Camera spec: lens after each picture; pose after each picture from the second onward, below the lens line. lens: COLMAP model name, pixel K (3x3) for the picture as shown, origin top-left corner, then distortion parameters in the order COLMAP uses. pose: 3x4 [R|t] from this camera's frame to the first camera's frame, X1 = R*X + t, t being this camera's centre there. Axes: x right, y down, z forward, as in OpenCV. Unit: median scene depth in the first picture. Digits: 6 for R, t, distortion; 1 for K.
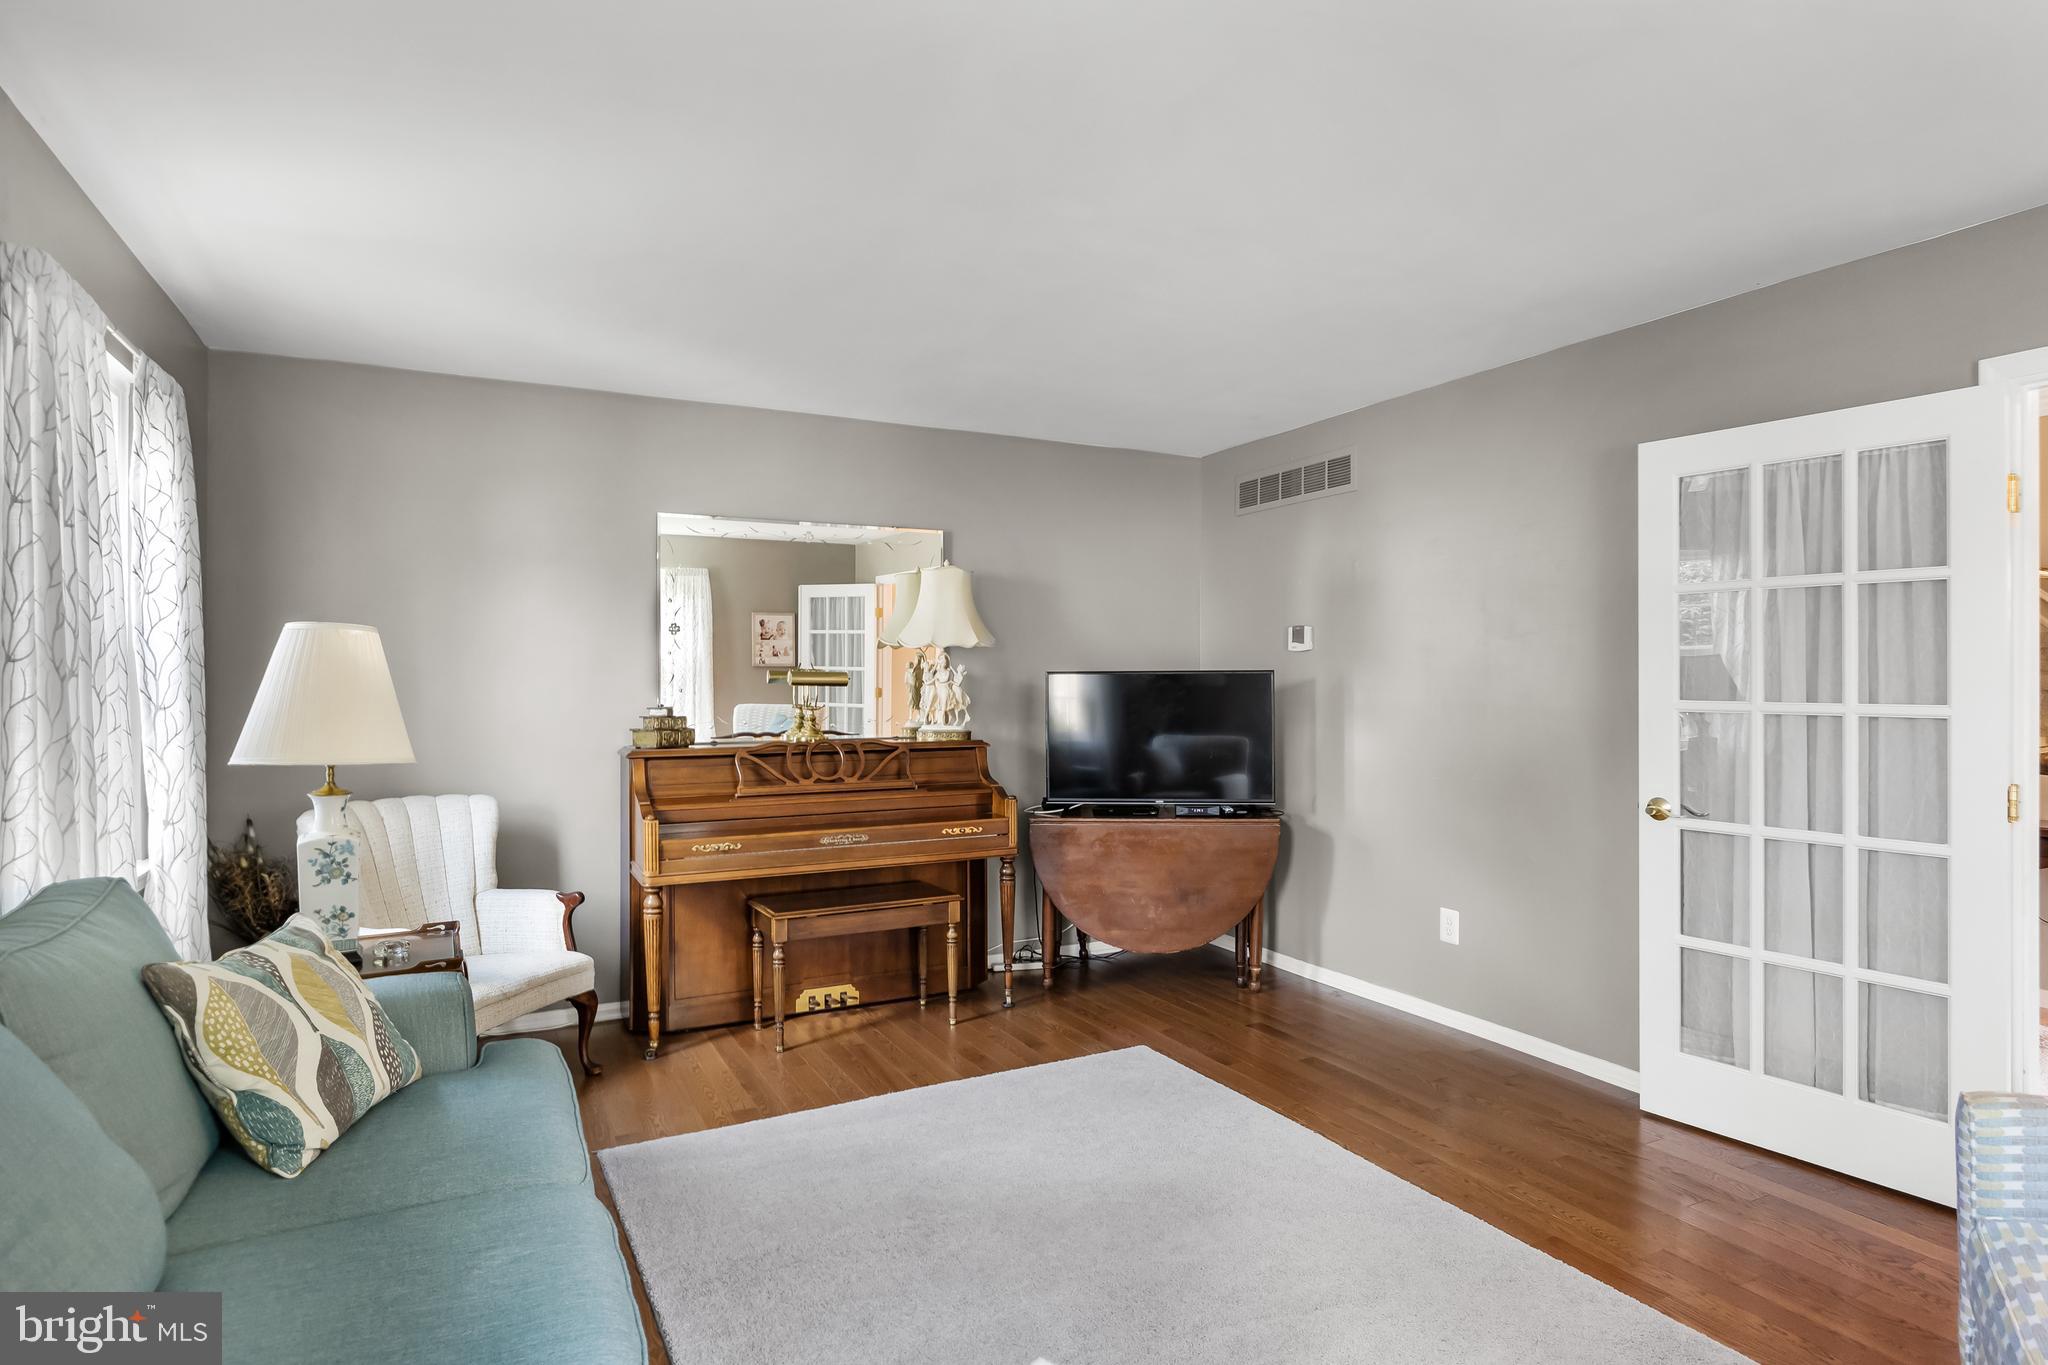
lens RADIAL K [[1119.2, 0, 1024.0], [0, 1119.2, 682.5], [0, 0, 1]] dist [-0.000692, -0.000414]
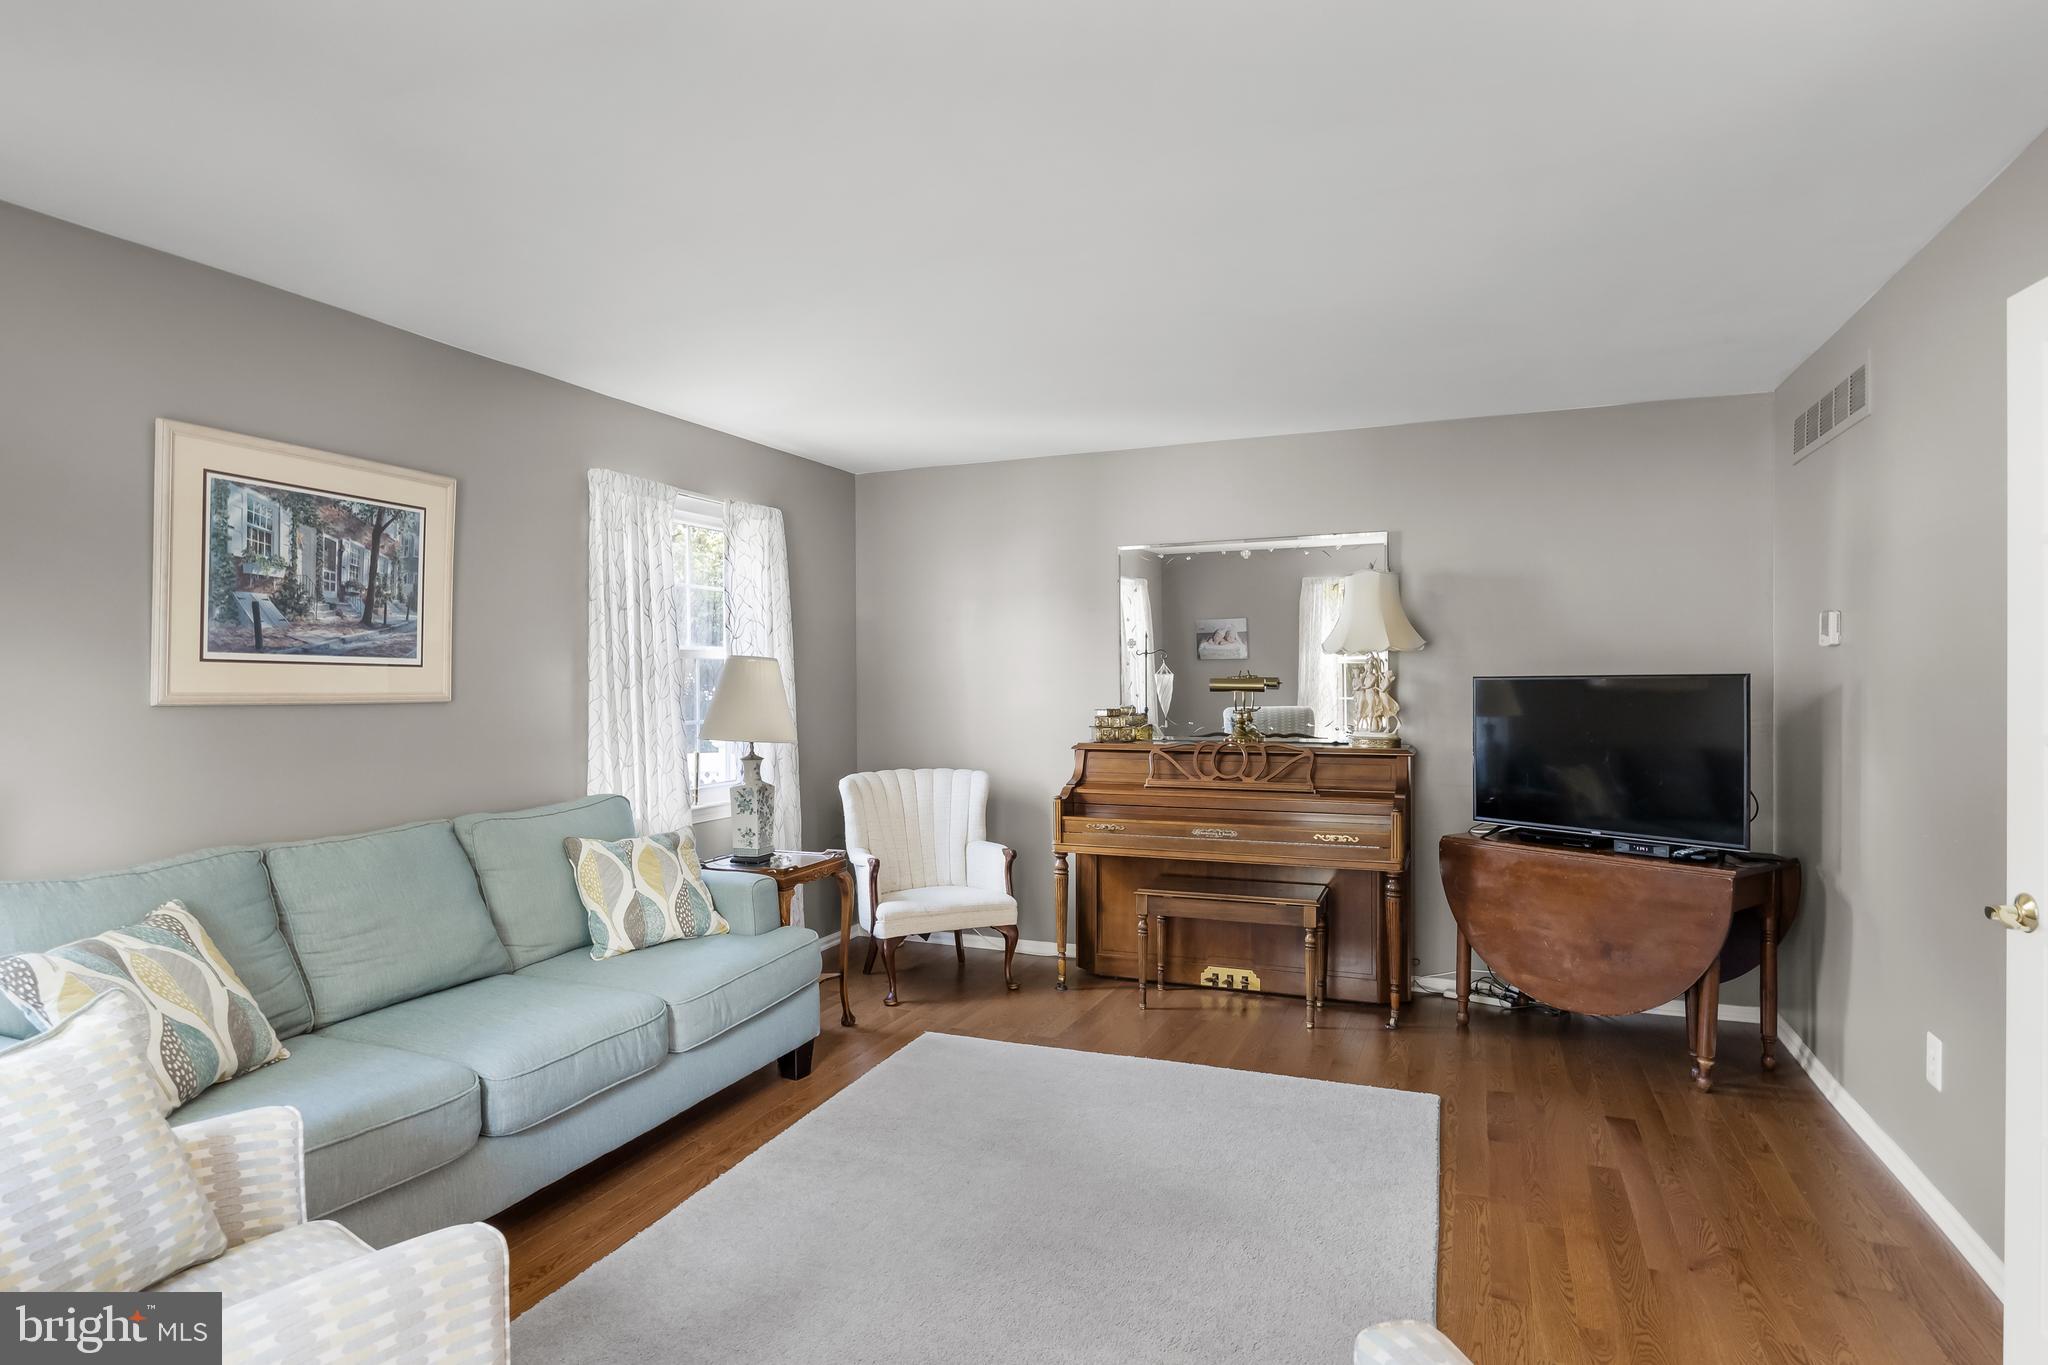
lens RADIAL K [[1093.1, 0, 1024.0], [0, 1093.1, 682.5], [0, 0, 1]] dist [-0.001215, -0.000105]
pose [[0.636379, 0.000030, -0.771377, 0.517290], [0.003289, 0.999991, 0.002753, -0.009570], [0.771370, -0.004289, 0.636373, 0.170338]]
